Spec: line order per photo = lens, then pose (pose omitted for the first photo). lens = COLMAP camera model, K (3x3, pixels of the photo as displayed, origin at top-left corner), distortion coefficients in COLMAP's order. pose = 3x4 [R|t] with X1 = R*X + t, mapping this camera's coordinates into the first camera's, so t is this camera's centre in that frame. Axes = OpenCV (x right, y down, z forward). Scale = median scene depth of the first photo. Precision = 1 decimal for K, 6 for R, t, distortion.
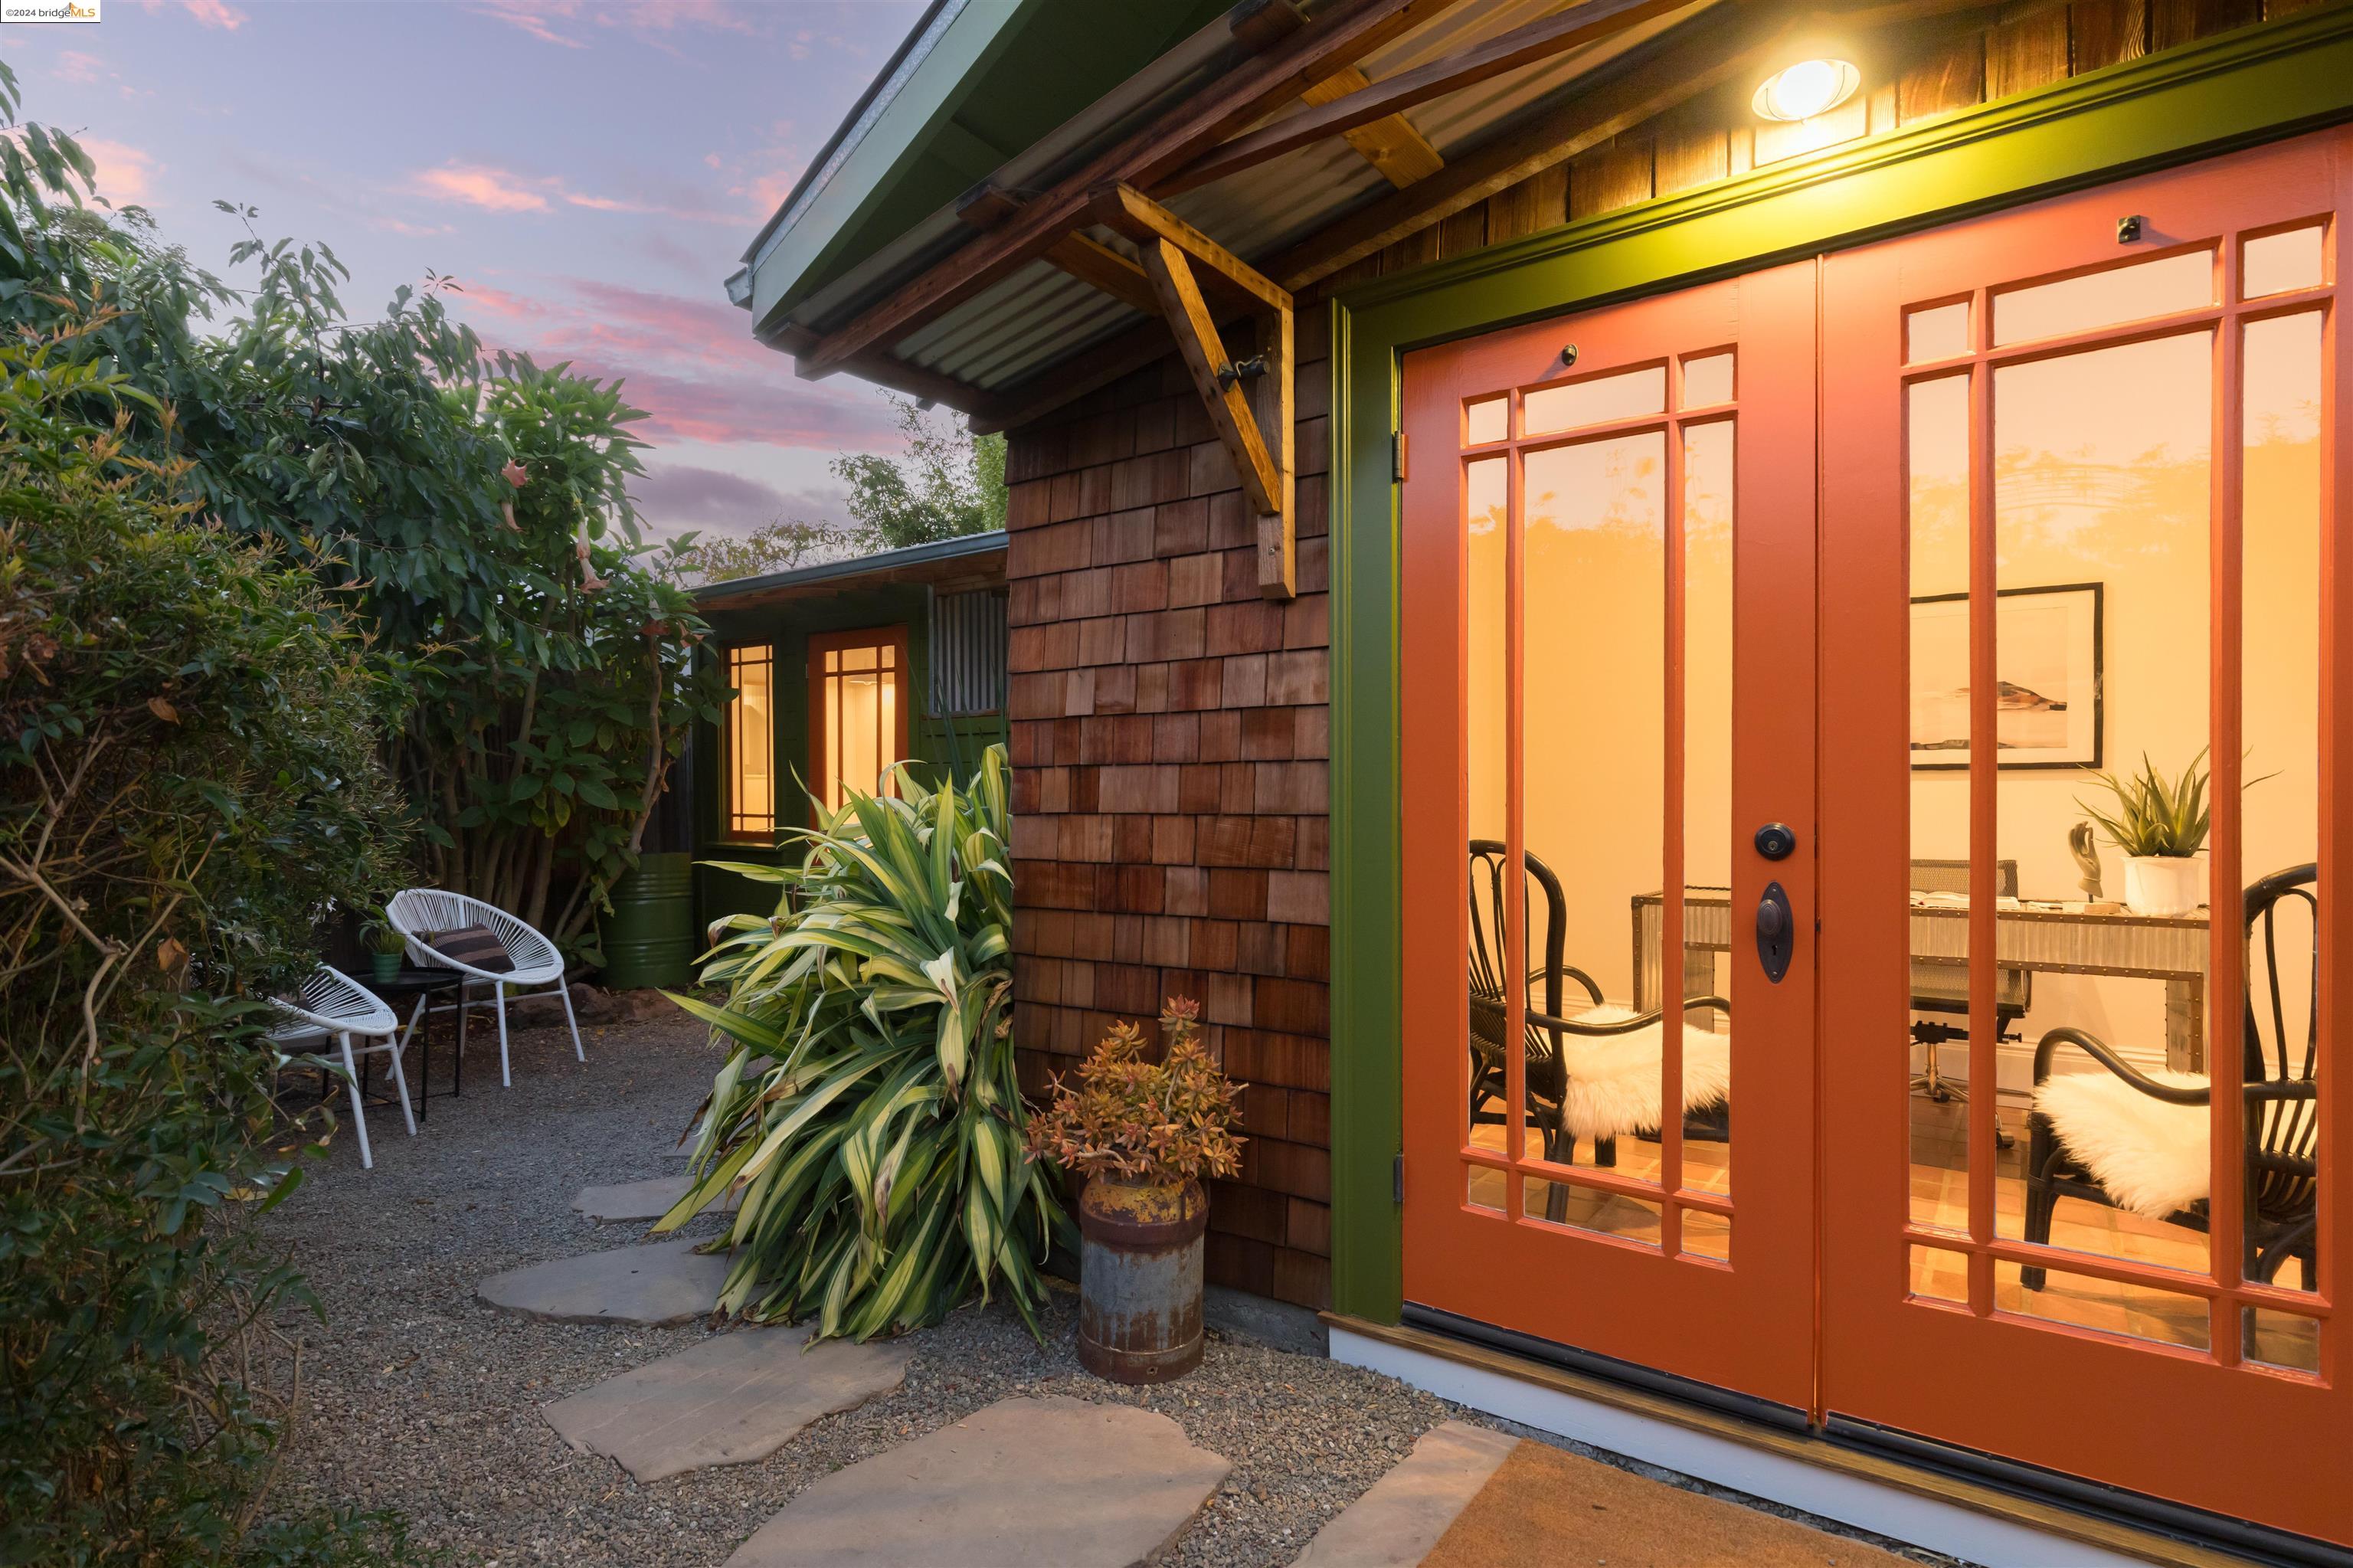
lens RADIAL K [[1168.8, 0, 1176.4], [0, 1168.8, 768.6], [0, 0, 1]] dist [-0.003425, 0.000050]
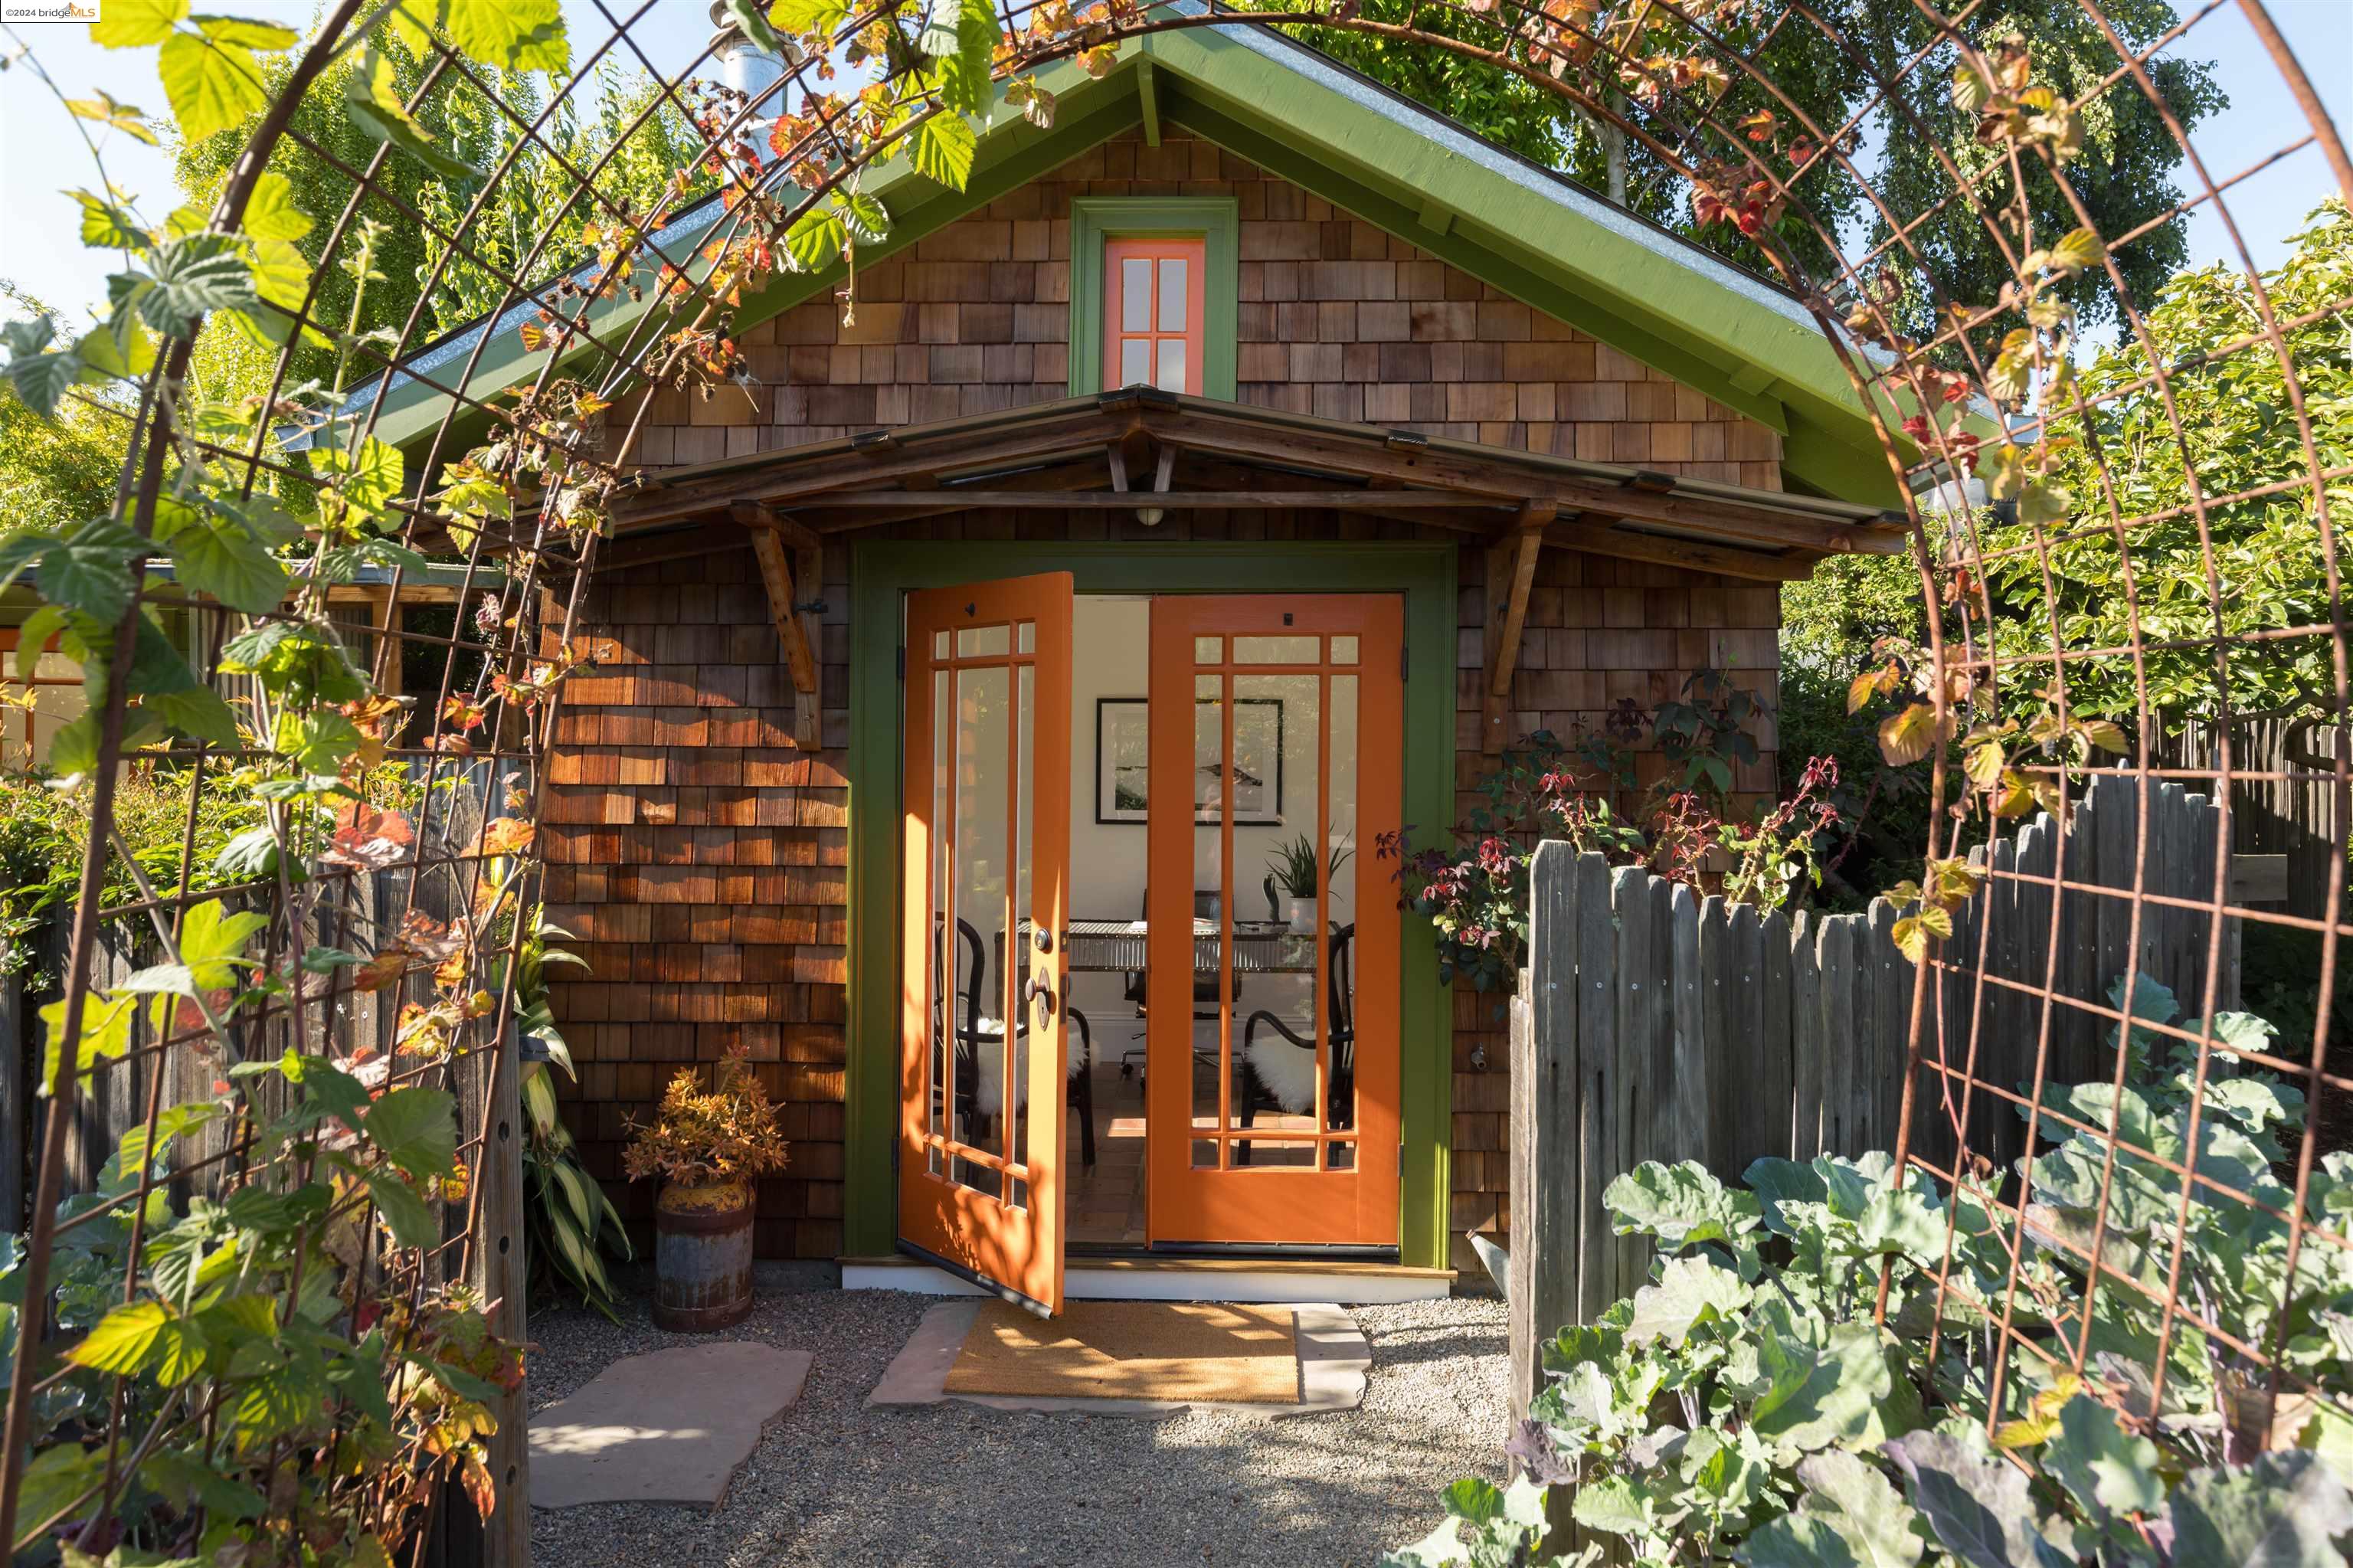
lens RADIAL K [[1406.2, 0, 1191.1], [0, 1406.2, 786.7], [0, 0, 1]] dist [-0.005734, -0.000561]
pose [[0.824533, -0.006032, 0.565782, -0.491426], [-0.008673, 0.999691, 0.023298, -0.148562], [-0.565748, -0.024117, 0.824225, -0.640244]]
